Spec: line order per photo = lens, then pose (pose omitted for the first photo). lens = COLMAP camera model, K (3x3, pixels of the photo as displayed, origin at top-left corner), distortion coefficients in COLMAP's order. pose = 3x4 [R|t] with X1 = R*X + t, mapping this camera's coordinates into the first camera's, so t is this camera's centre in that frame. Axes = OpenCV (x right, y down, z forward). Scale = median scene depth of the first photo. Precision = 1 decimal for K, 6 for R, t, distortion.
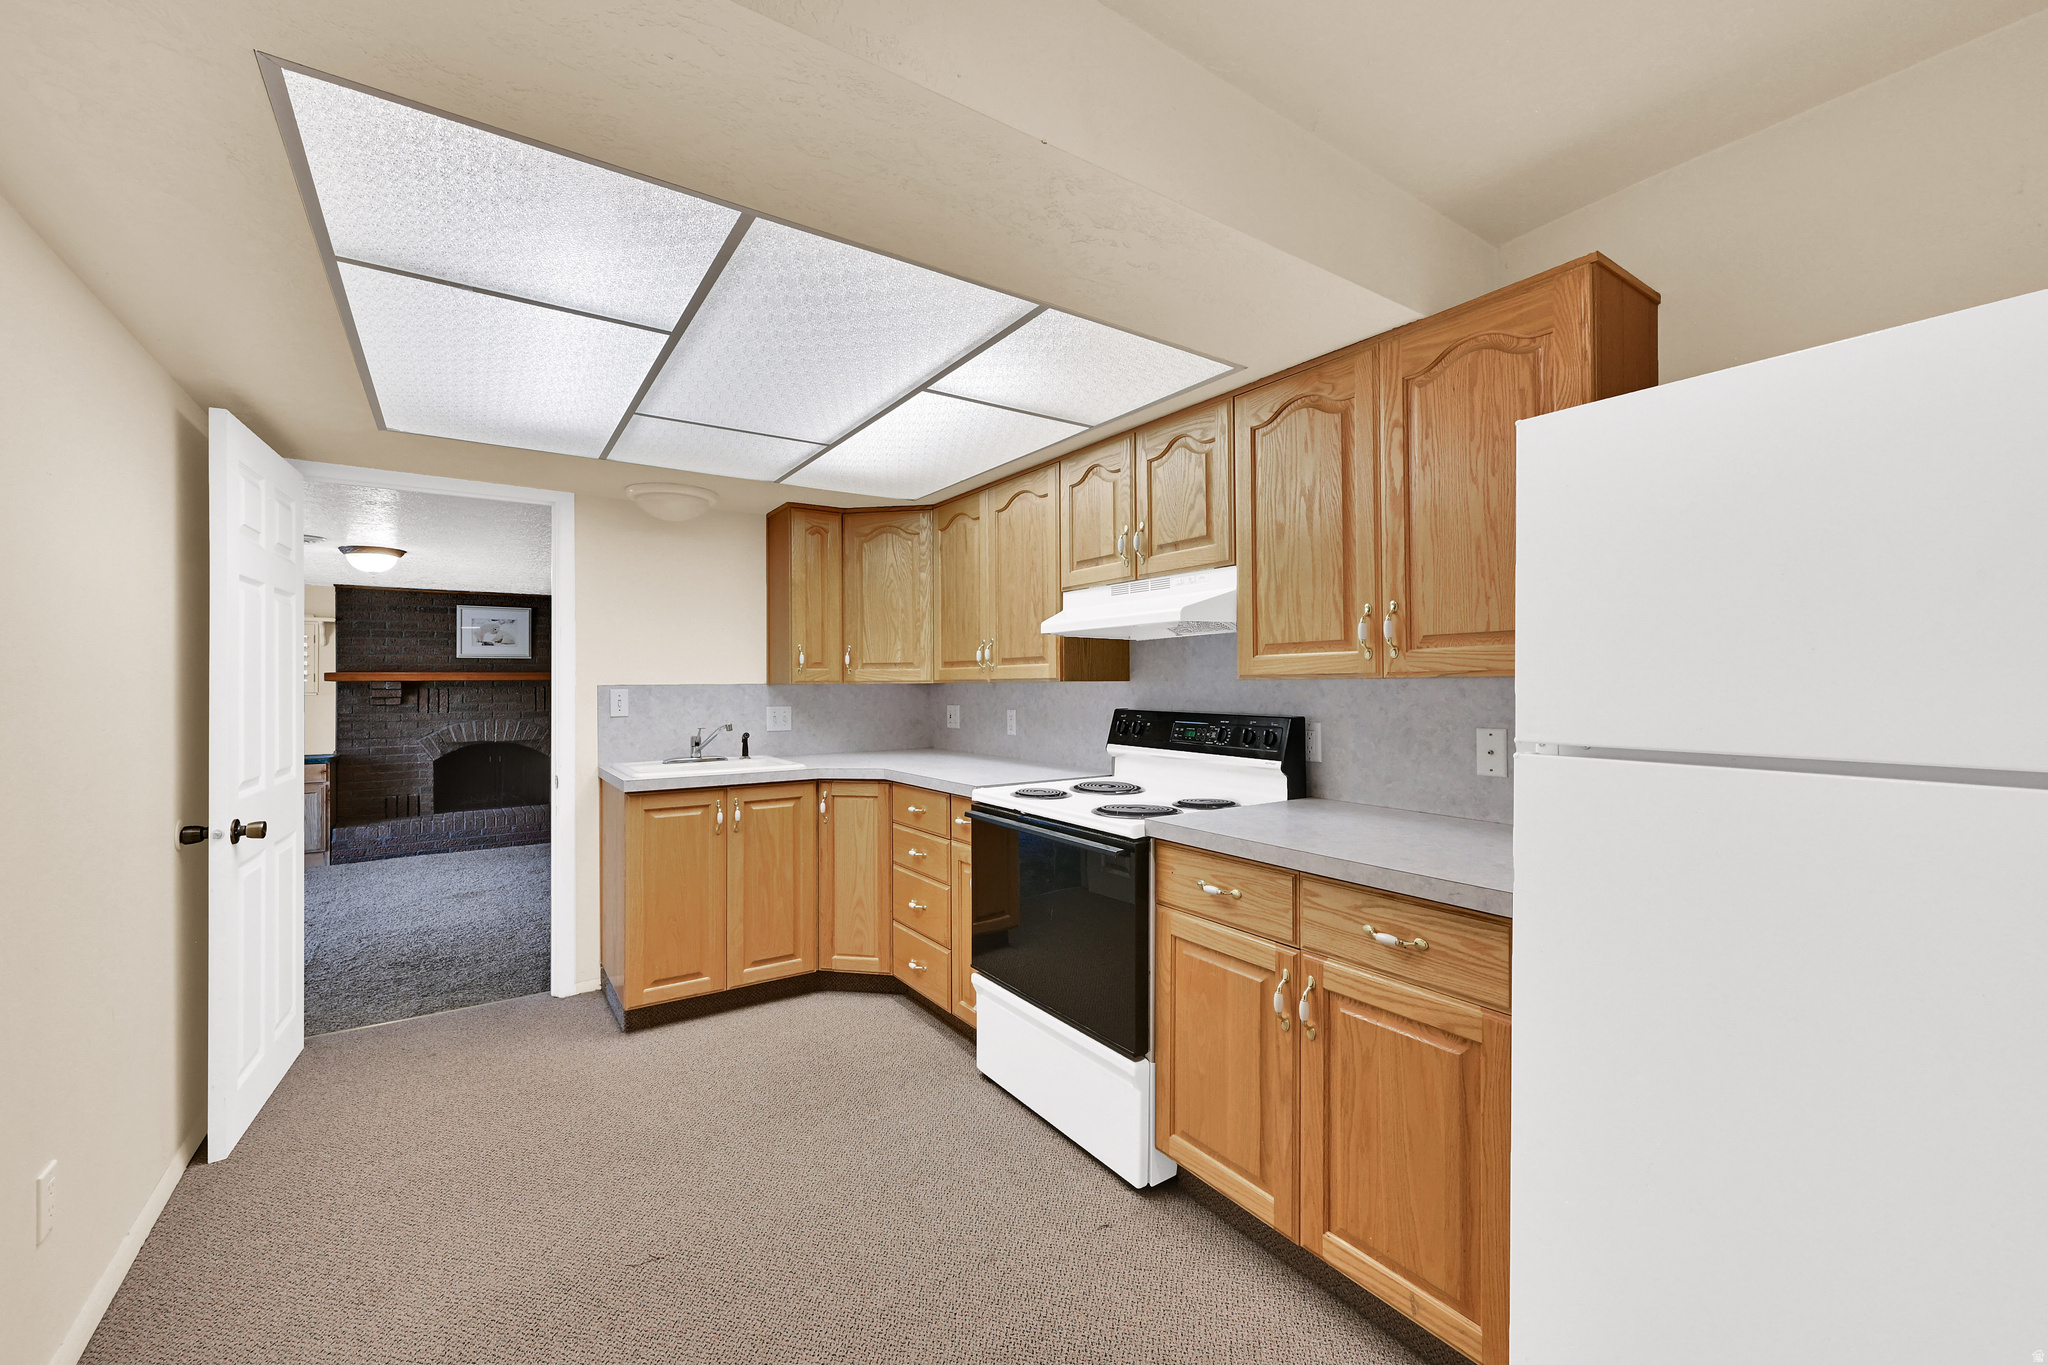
lens RADIAL K [[826.1, 0, 1017.4], [0, 826.1, 677.7], [0, 0, 1]] dist [0.002093, 0.000108]
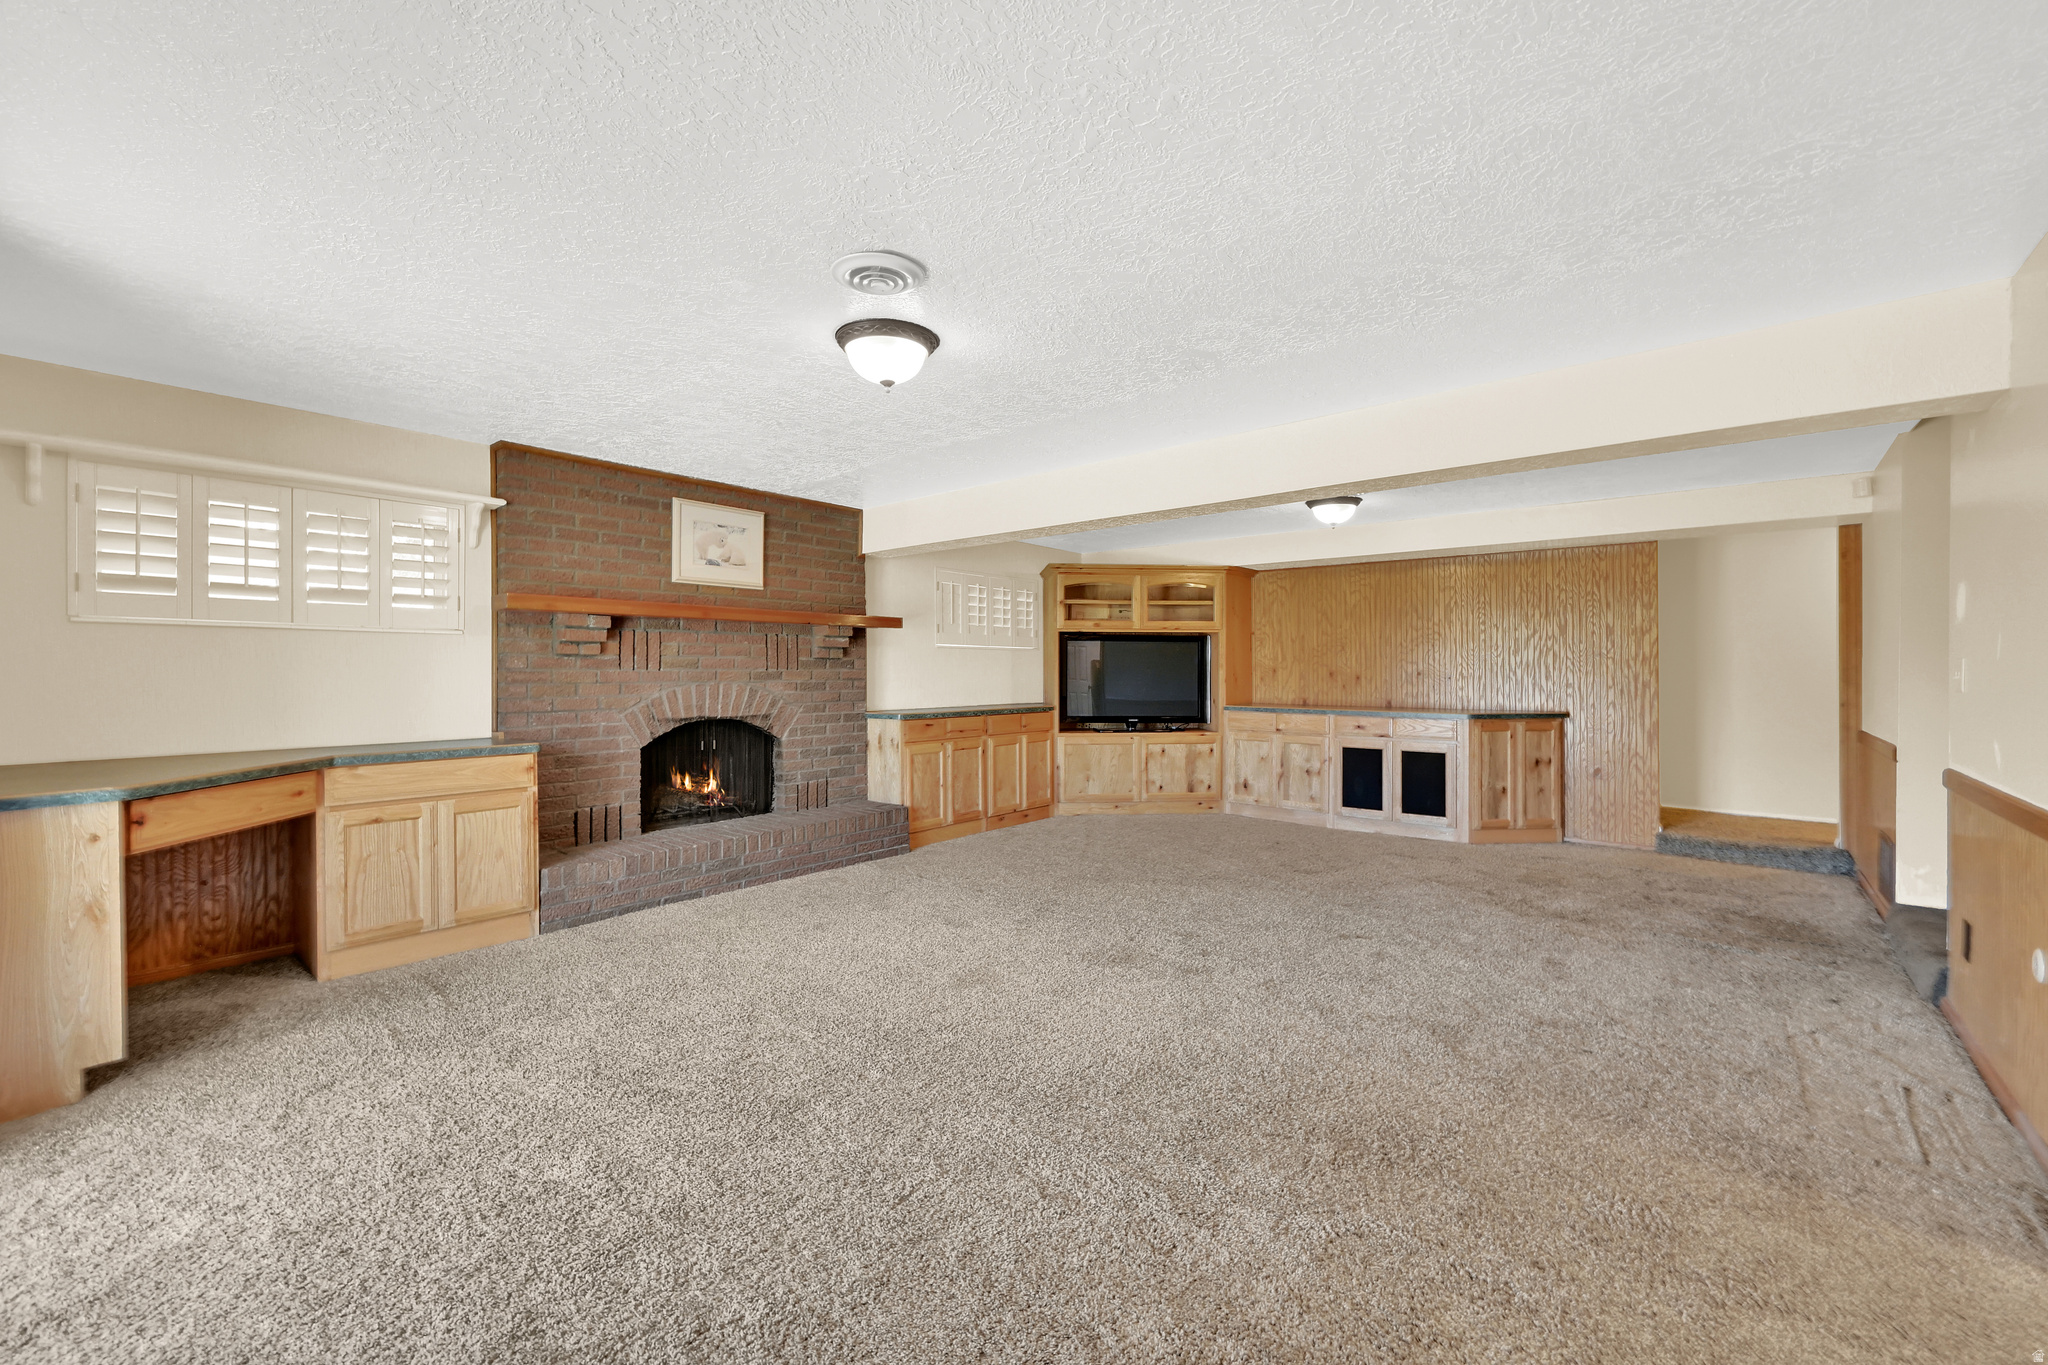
lens RADIAL K [[828.8, 0, 1026.0], [0, 828.8, 663.2], [0, 0, 1]] dist [-0.000413, -0.000495]
pose [[0.963761, 0.013461, 0.266427, -0.596233], [-0.013622, 0.999906, -0.001245, 0.034686], [-0.266419, -0.002429, 0.963854, 0.333164]]
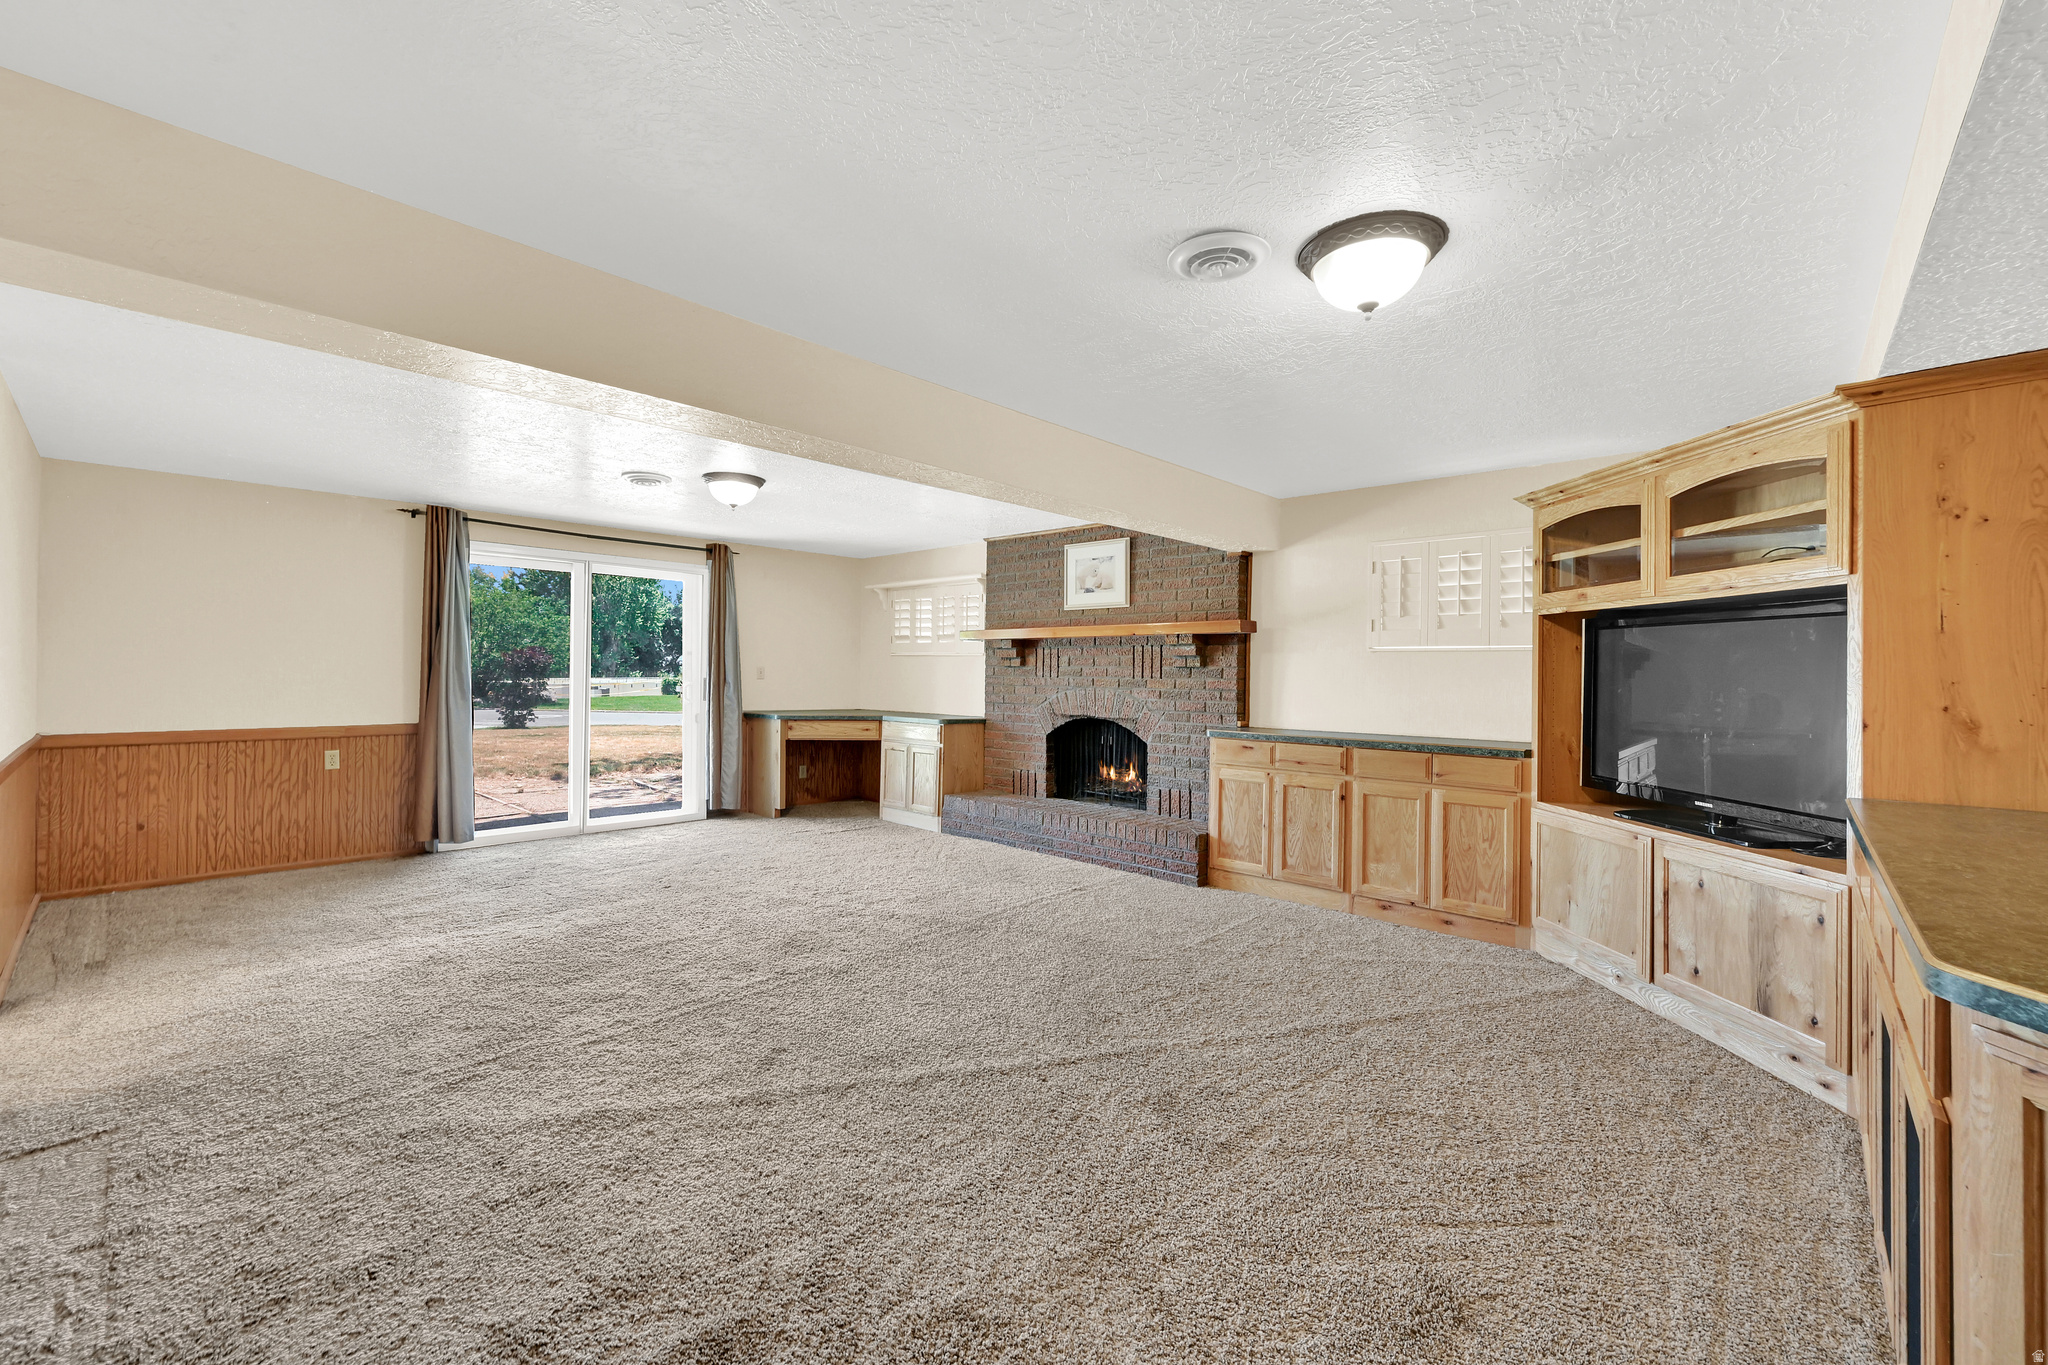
lens RADIAL K [[828.8, 0, 1026.0], [0, 828.8, 663.2], [0, 0, 1]] dist [-0.000413, -0.000495]
pose [[0.214197, 0.003545, -0.976784, 0.112436], [-0.001330, 0.999994, 0.003338, 0.025793], [0.976790, 0.000584, 0.214201, 0.800541]]
